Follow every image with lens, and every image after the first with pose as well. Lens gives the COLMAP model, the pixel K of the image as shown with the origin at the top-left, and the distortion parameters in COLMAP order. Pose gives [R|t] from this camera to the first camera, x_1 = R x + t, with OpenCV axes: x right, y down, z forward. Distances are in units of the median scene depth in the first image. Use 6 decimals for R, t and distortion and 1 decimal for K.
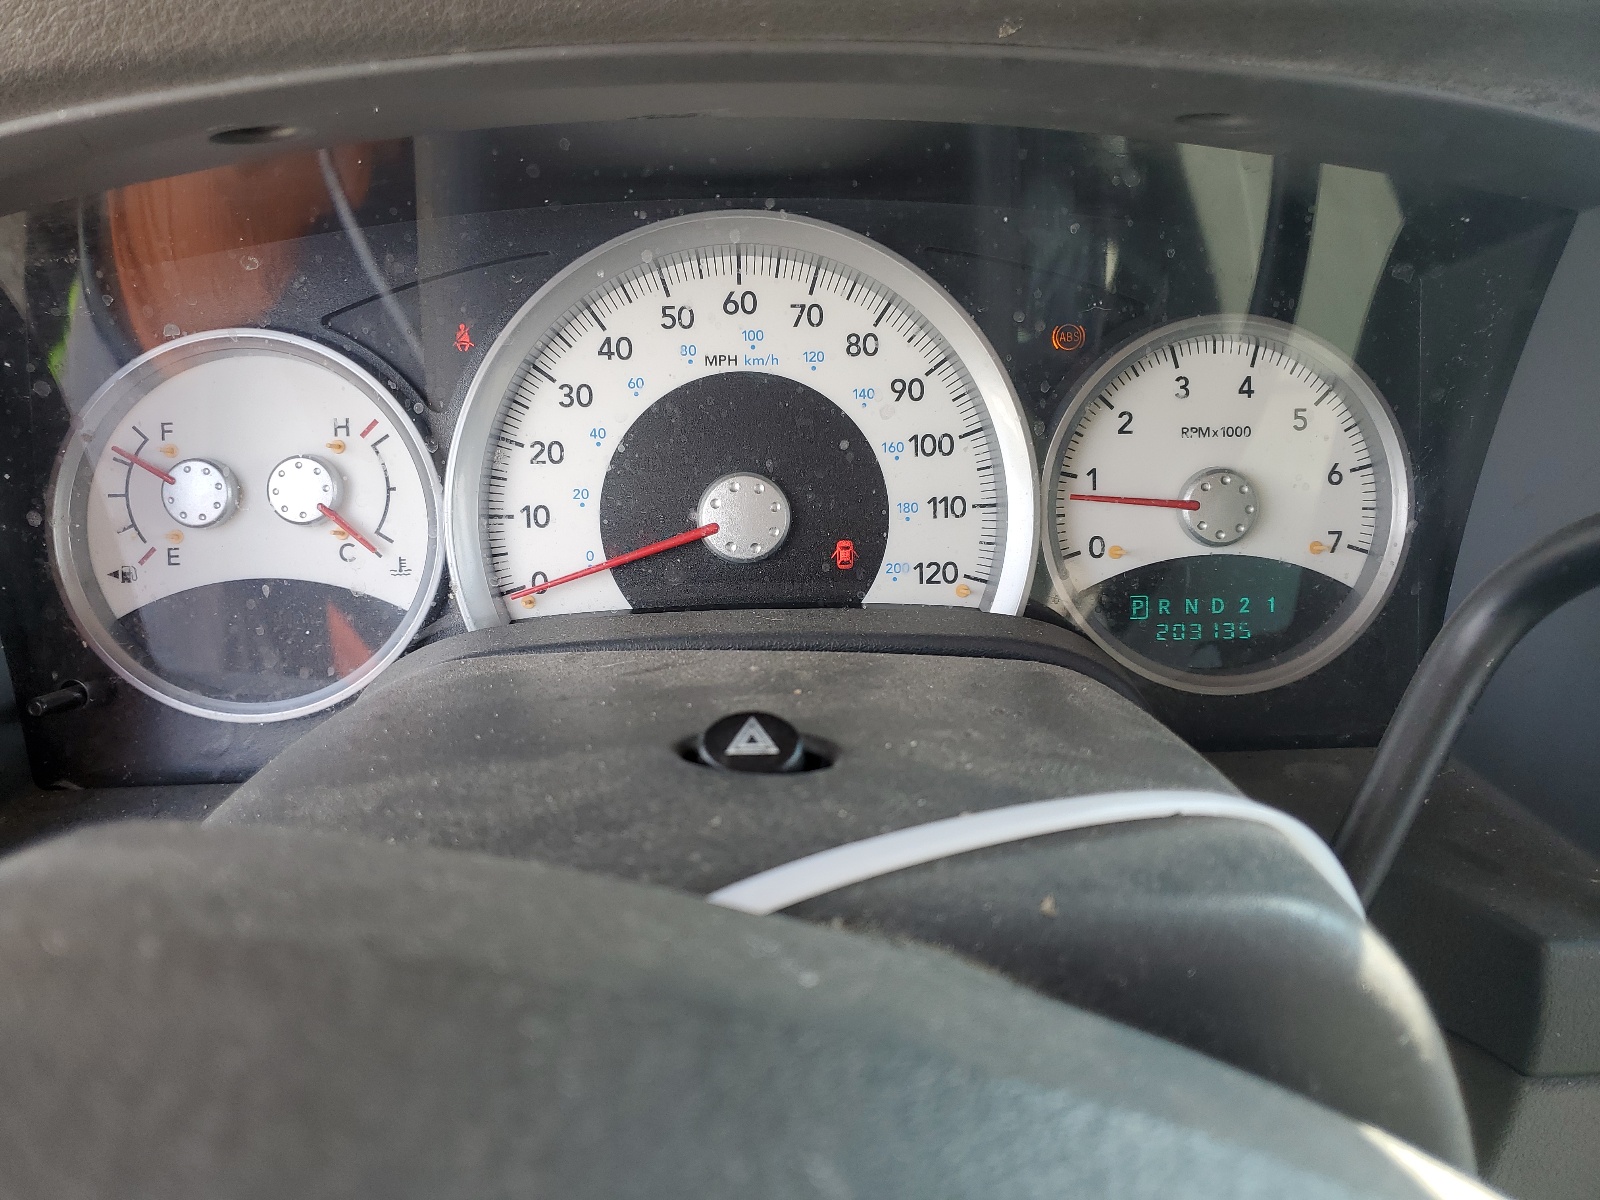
lens RADIAL K [[1217.4, 0, 799.7], [0, 1217.4, 600.0], [0, 0, 1]] dist [-0.001299, -0.001618]
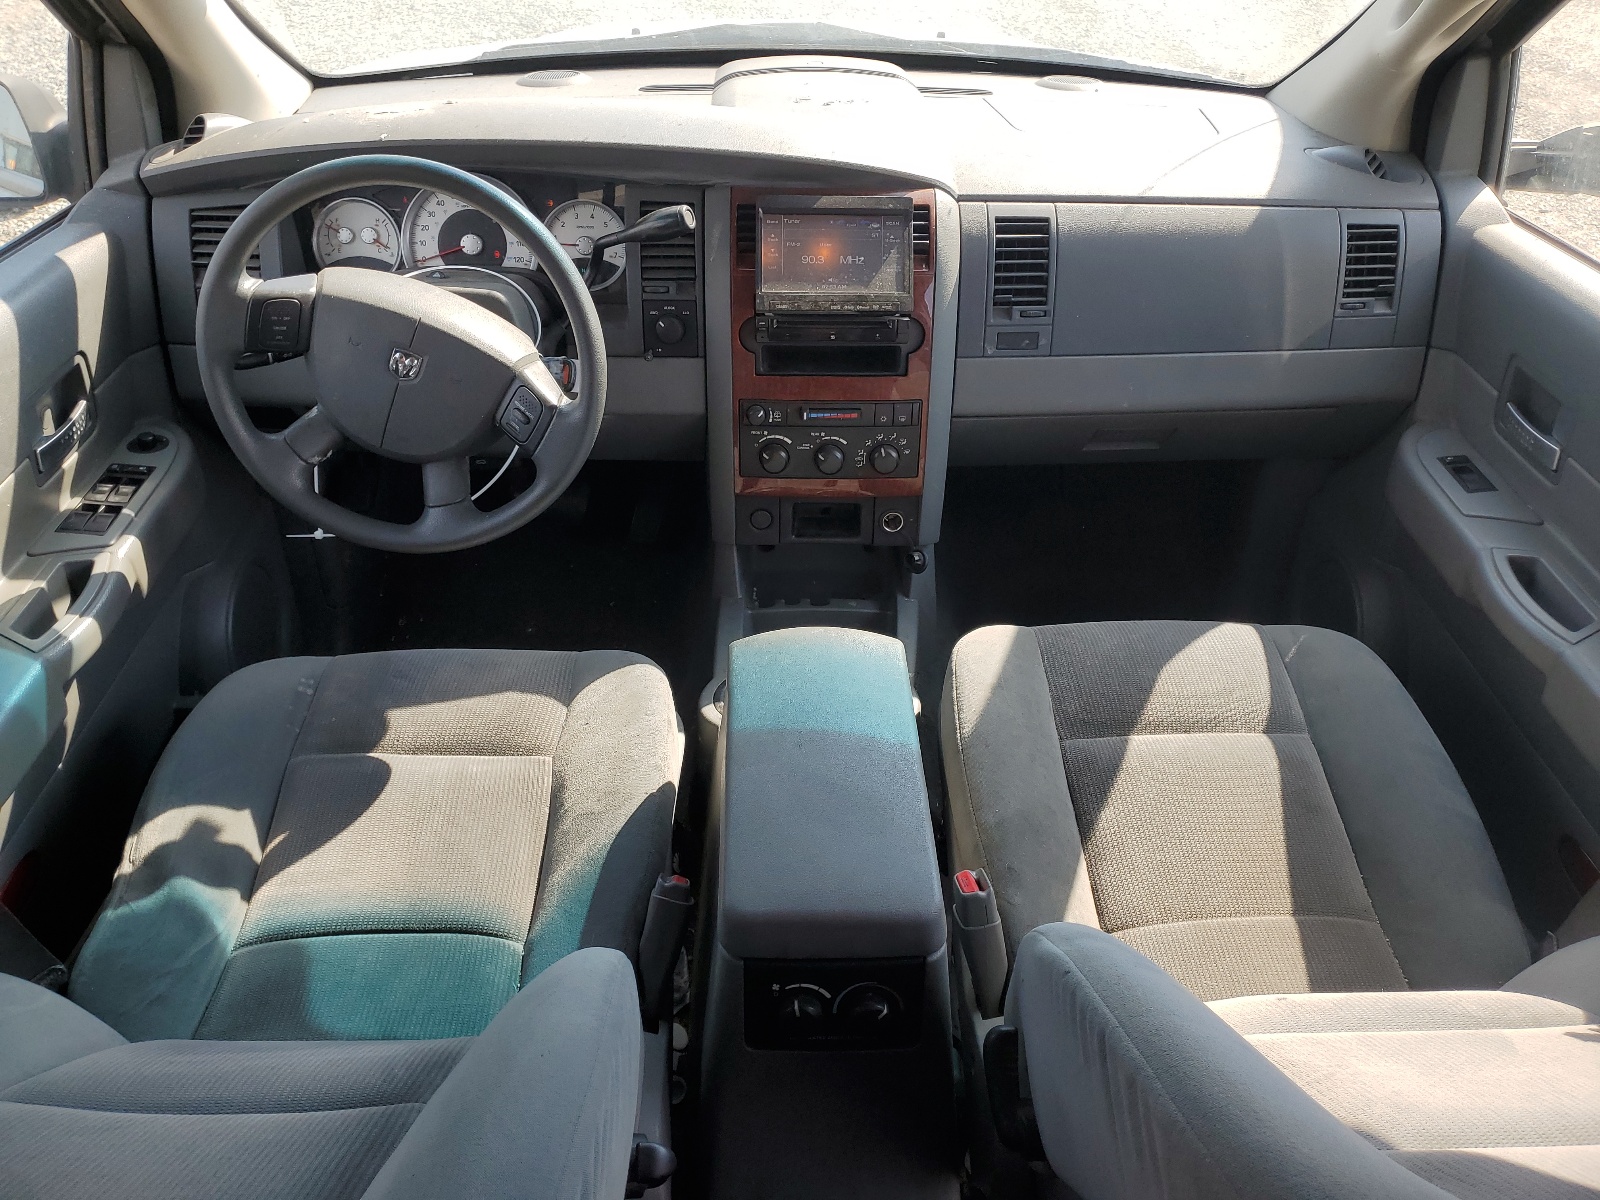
lens RADIAL K [[1217.4, 0, 798.9], [0, 1217.4, 598.2], [0, 0, 1]] dist [-0.001299, -0.001618]
pose [[0.999405, 0.019924, 0.028144, 1.022847], [-0.024946, 0.981233, 0.191204, 0.309397], [-0.023806, -0.191793, 0.981147, -3.518579]]
